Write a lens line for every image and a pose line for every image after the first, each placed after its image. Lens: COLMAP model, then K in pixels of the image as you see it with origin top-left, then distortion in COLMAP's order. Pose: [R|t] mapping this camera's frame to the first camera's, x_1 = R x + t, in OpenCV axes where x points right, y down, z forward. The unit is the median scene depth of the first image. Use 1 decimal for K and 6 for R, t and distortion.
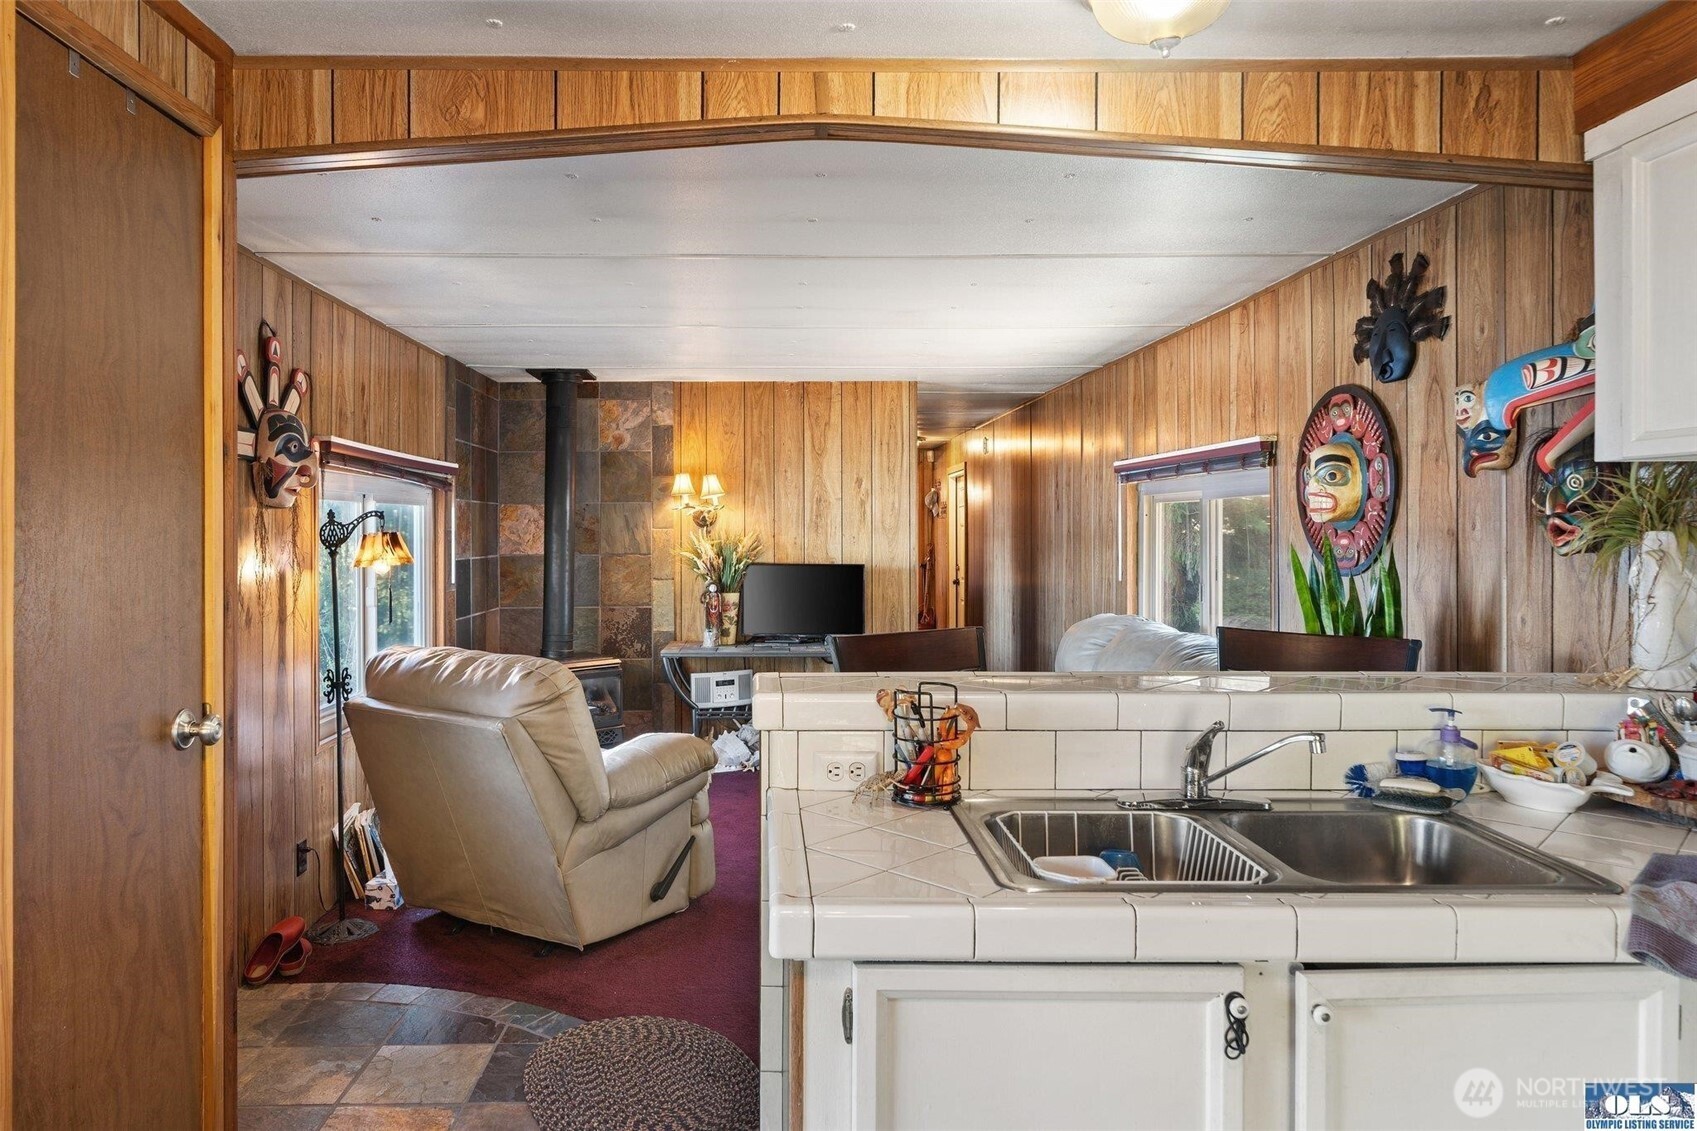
lens RADIAL K [[1103.3, 0, 849.5], [0, 1103.3, 528.9], [0, 0, 1]] dist [-0.001134, -0.000441]
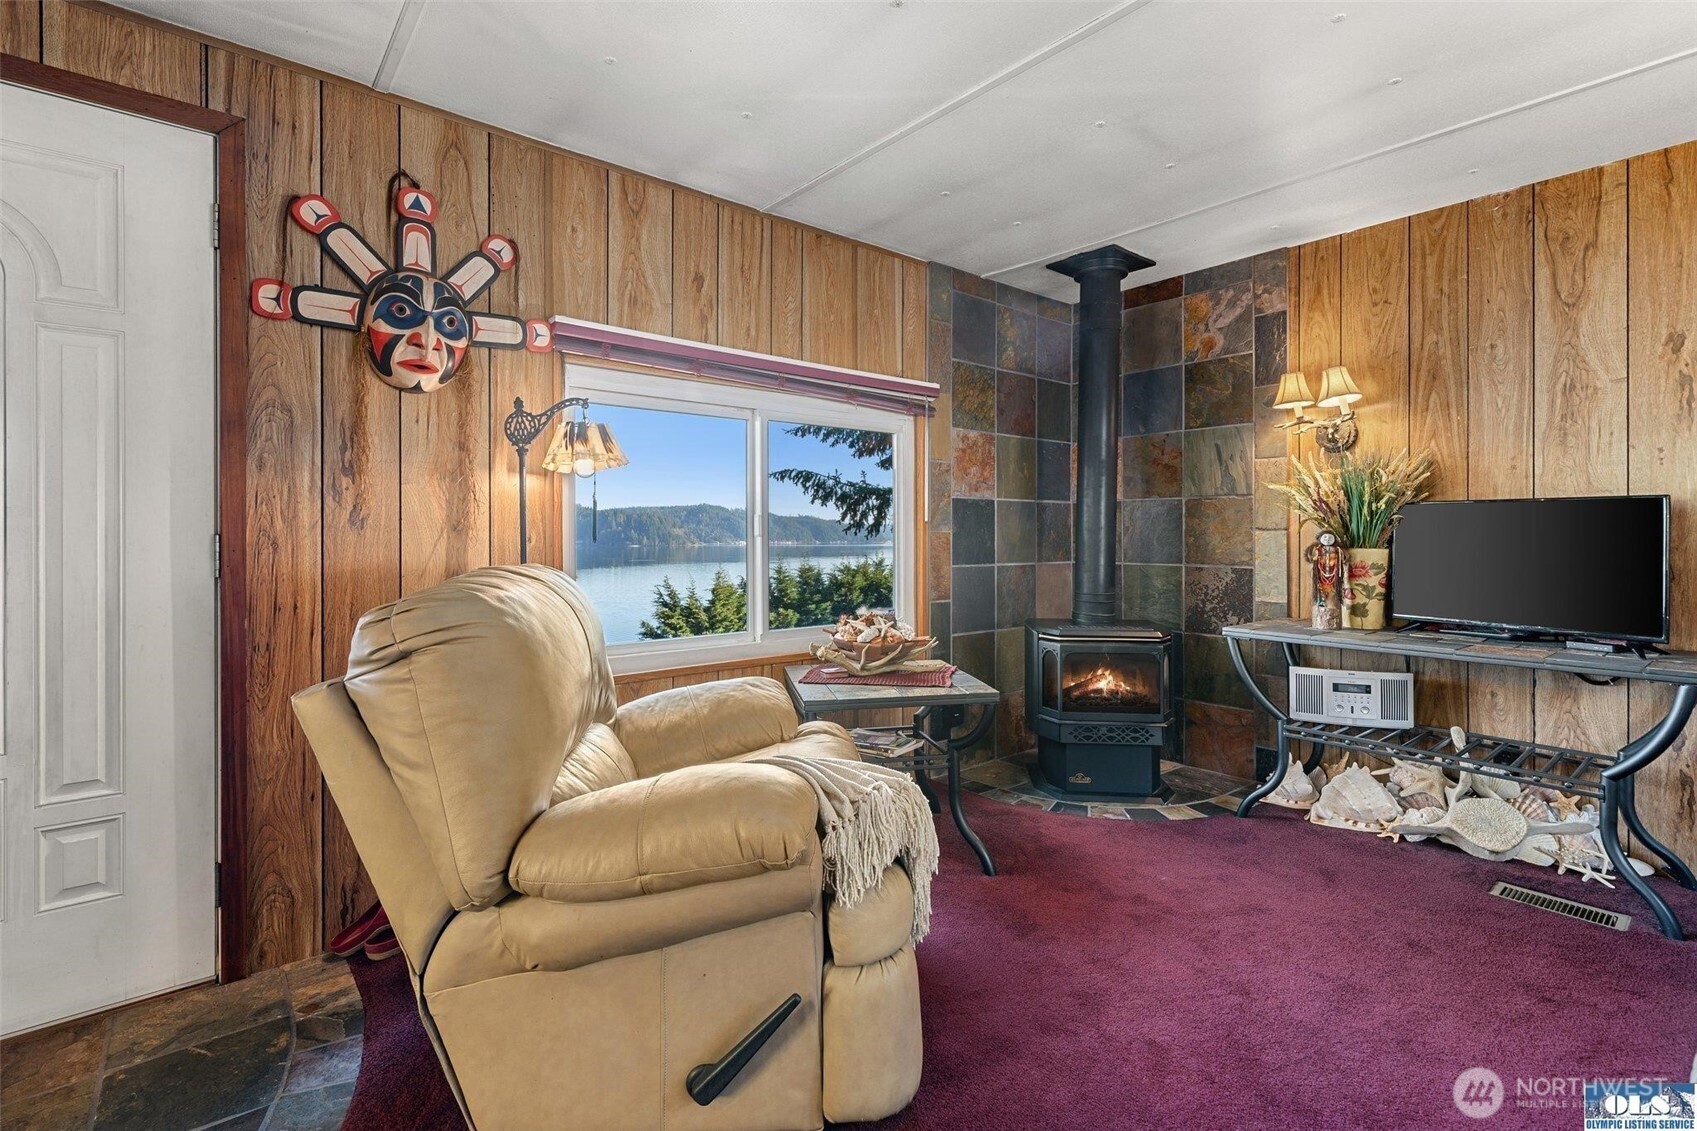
lens RADIAL K [[787.8, 0, 845.9], [0, 787.8, 536.6], [0, 0, 1]] dist [0.001400, 0.000139]
pose [[0.583751, 0.001448, -0.811931, 0.084375], [0.002853, 0.999989, 0.003835, 0.047865], [0.811927, -0.004555, 0.583741, 0.482600]]
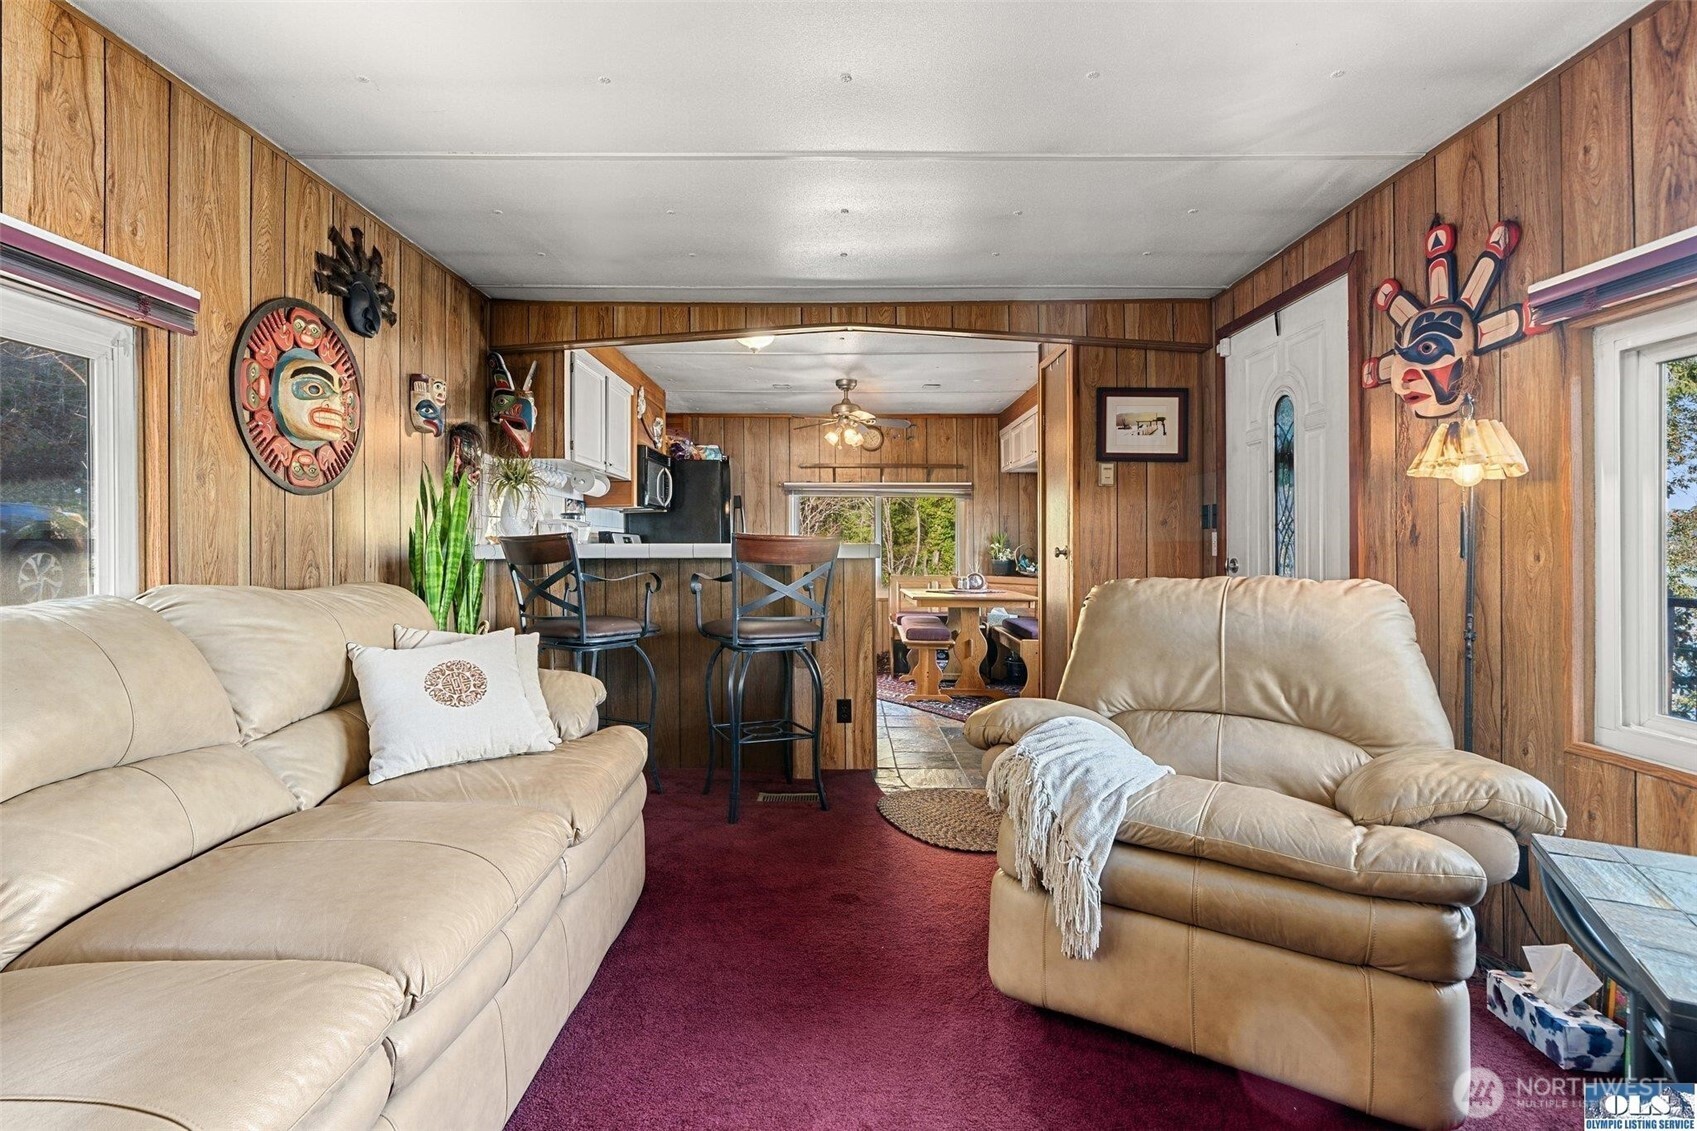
lens RADIAL K [[804.5, 0, 843.1], [0, 804.5, 542.7], [0, 0, 1]] dist [0.000750, 0.000060]
pose [[-0.997434, -0.000703, 0.071590, -0.054430], [-0.001036, 0.999989, -0.004613, 0.046014], [-0.071586, -0.004675, -0.997423, 0.922136]]
